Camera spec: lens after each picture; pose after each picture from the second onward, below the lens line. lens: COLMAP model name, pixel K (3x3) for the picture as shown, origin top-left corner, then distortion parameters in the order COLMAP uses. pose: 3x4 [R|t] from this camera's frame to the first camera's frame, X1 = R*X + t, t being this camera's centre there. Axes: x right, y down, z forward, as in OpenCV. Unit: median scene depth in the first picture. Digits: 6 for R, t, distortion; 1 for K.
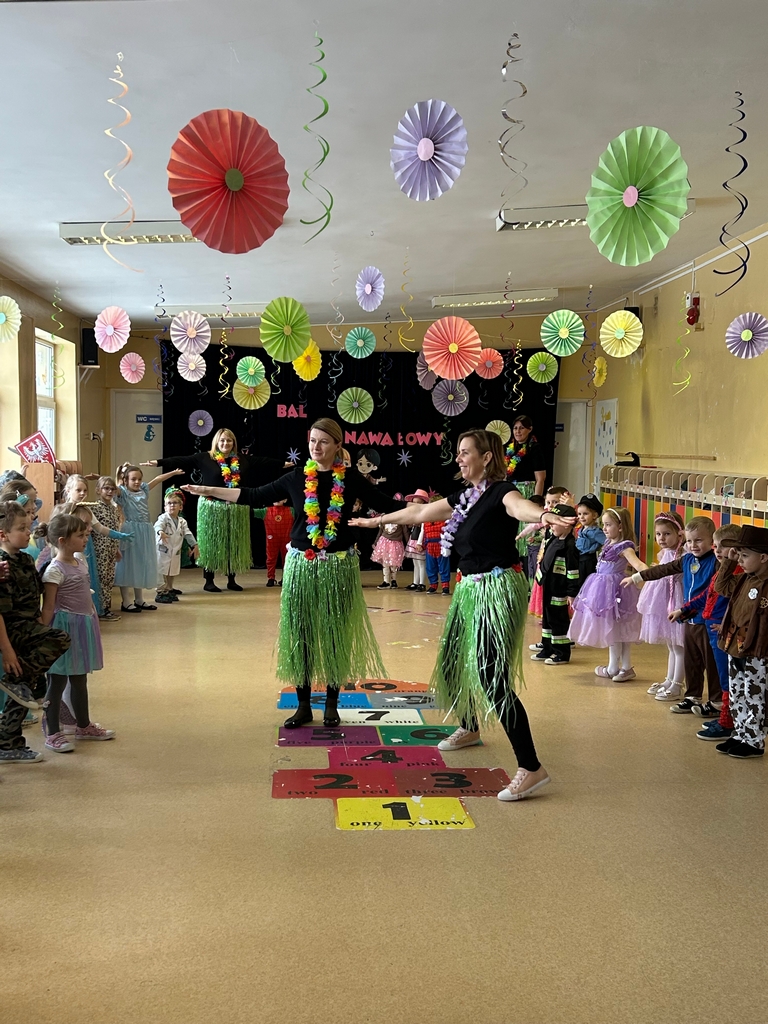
lens RADIAL K [[1186.9, 0, 380.8], [0, 1186.9, 510.5], [0, 0, 1]] dist [0.201442, -0.585292]
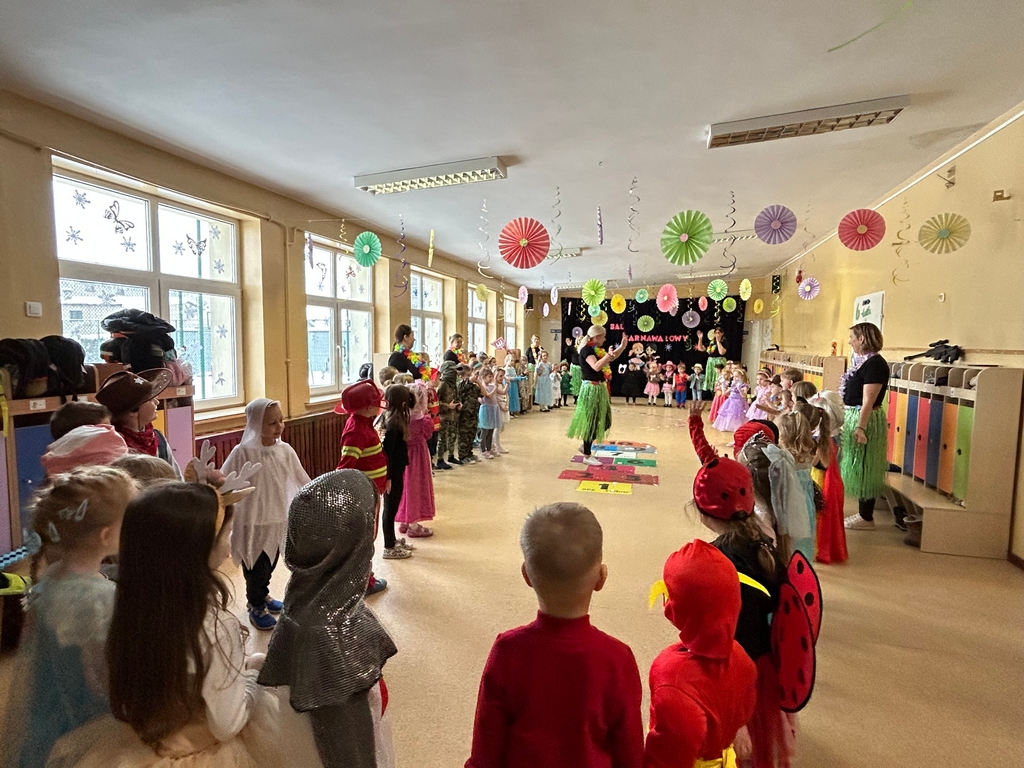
lens RADIAL K [[549.0, 0, 515.2], [0, 549.0, 383.7], [0, 0, 1]] dist [-0.001638, 0.001363]
pose [[0.951109, 0.017788, -0.308343, 0.076201], [-0.011822, 0.999705, 0.021208, 0.005672], [0.308630, -0.016526, 0.951039, -0.058431]]
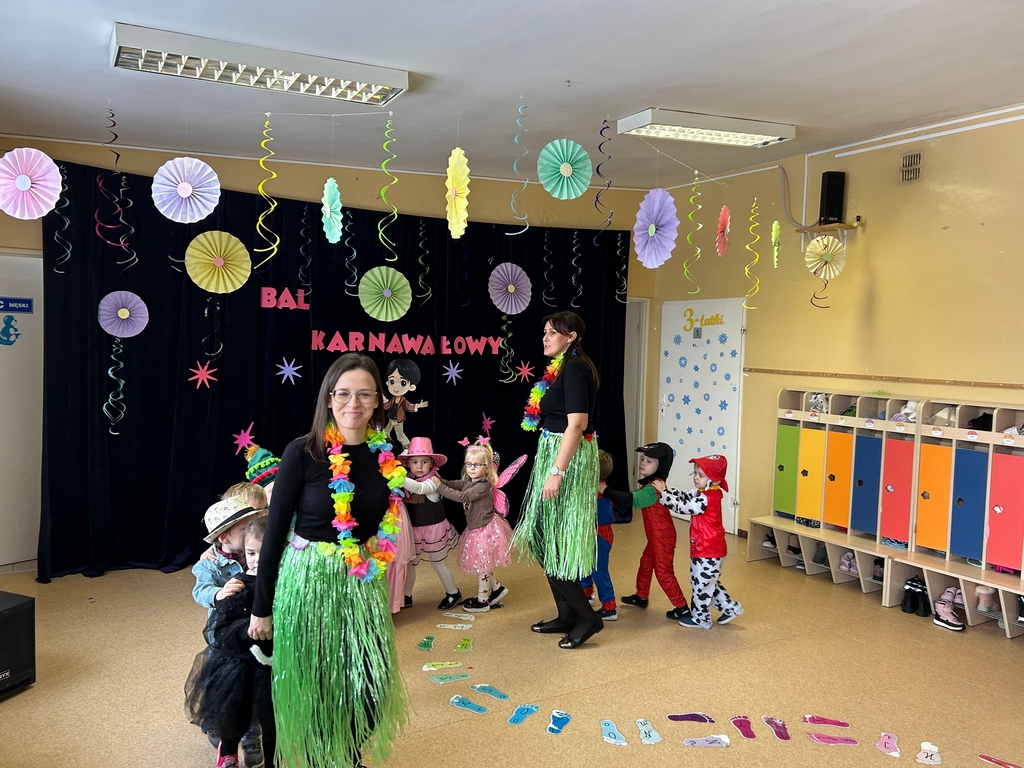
lens RADIAL K [[765.1, 0, 505.0], [0, 765.1, 388.4], [0, 0, 1]] dist [0.084702, -0.115986]
pose [[0.880253, -0.018126, 0.474159, -0.196061], [0.010428, 0.999768, 0.018860, -0.050987], [-0.474391, -0.011657, 0.880237, 0.698957]]
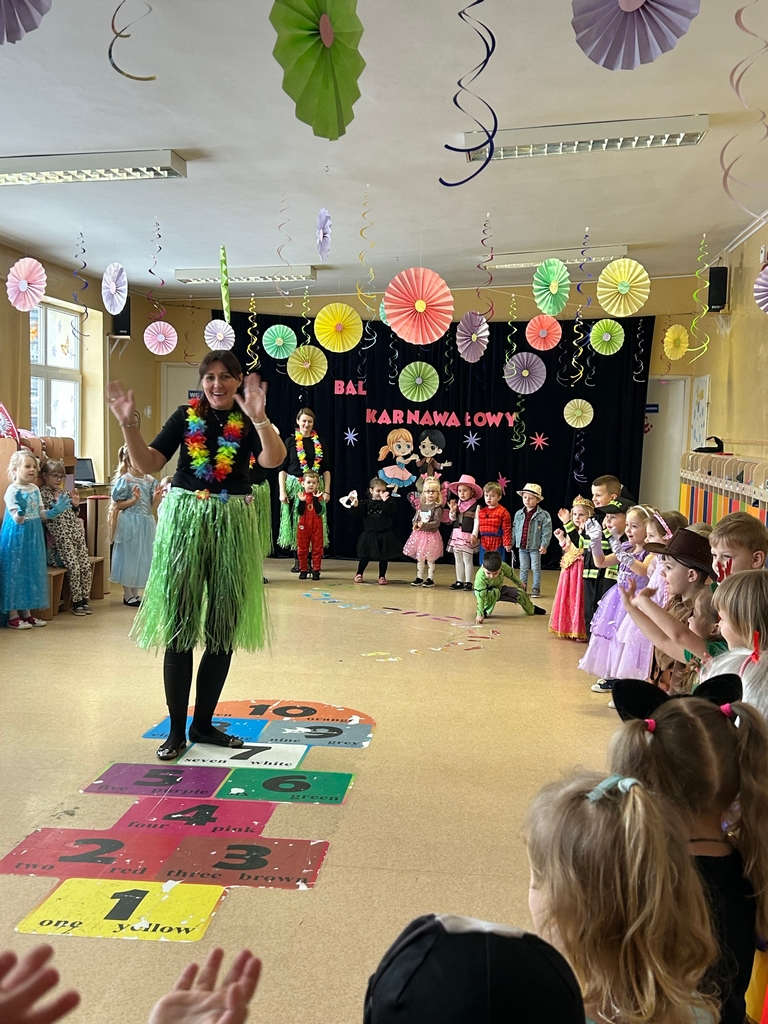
lens RADIAL K [[1187.4, 0, 391.4], [0, 1187.4, 515.1], [0, 0, 1]] dist [0.190152, -0.539964]
pose [[0.987944, 0.023583, -0.153007, 0.116987], [-0.020996, 0.999608, 0.018497, -0.003691], [0.153383, -0.015061, 0.988052, 0.116919]]
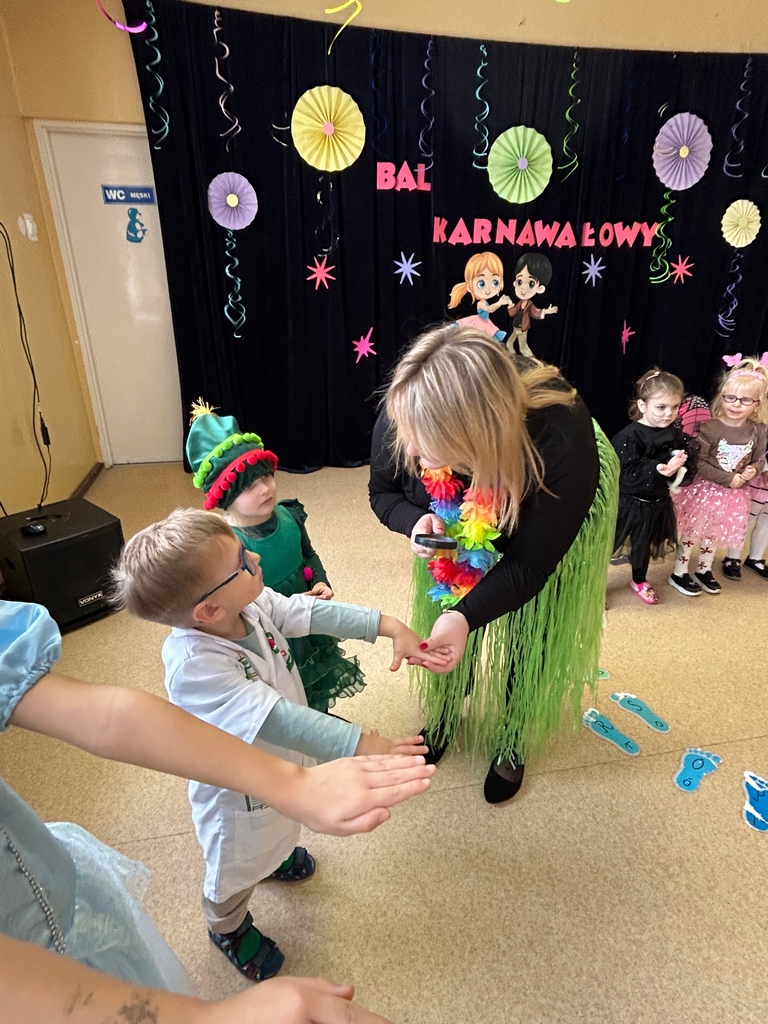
lens RADIAL K [[579.5, 0, 394.3], [0, 579.5, 527.4], [0, 0, 1]] dist [-0.021884, 0.019828]
pose [[0.986218, -0.075803, 0.147063, -0.152419], [0.014670, 0.925431, 0.378631, -0.042652], [-0.164798, -0.371256, 0.913789, 0.836517]]
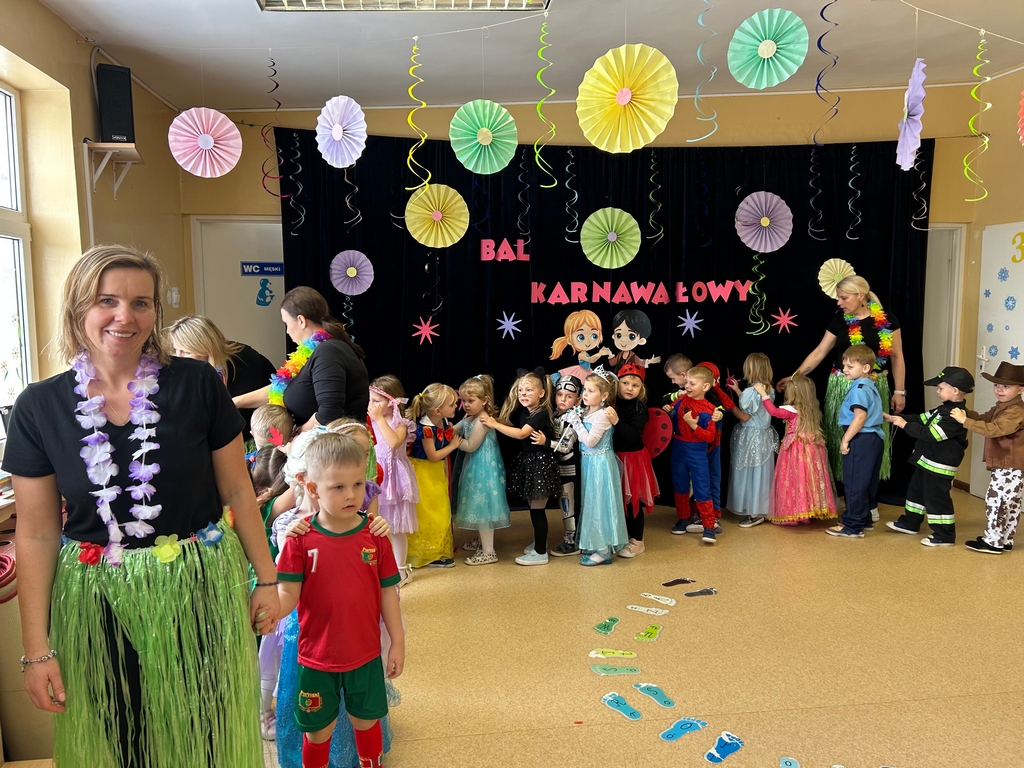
lens RADIAL K [[767.4, 0, 514.2], [0, 767.4, 388.5], [0, 0, 1]] dist [0.096184, -0.141328]
pose [[0.995523, -0.031597, 0.089087, -0.126214], [0.026654, 0.998067, 0.056145, -0.042132], [-0.090689, -0.053519, 0.994440, 0.722990]]
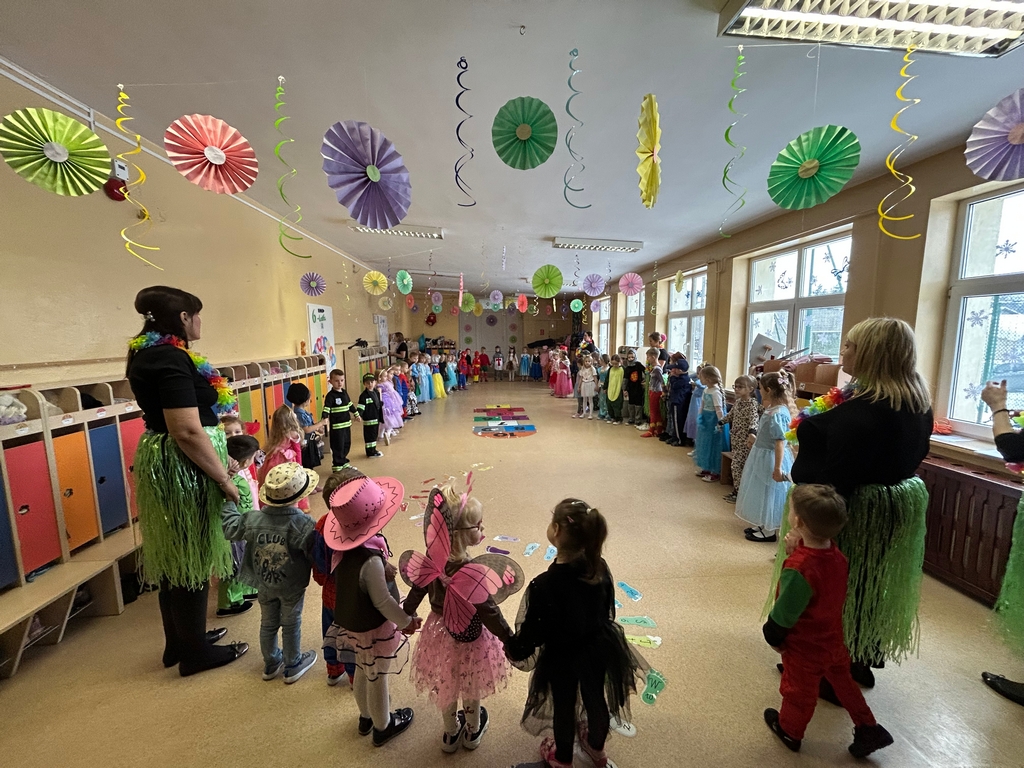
lens RADIAL K [[416.1, 0, 518.2], [0, 416.1, 384.3], [0, 0, 1]] dist [-0.000491, -0.000049]
pose [[-0.999690, -0.002803, -0.024728, -0.010747], [-0.007070, 0.984683, 0.174209, -0.070873], [0.023861, 0.174329, -0.984398, 1.149957]]
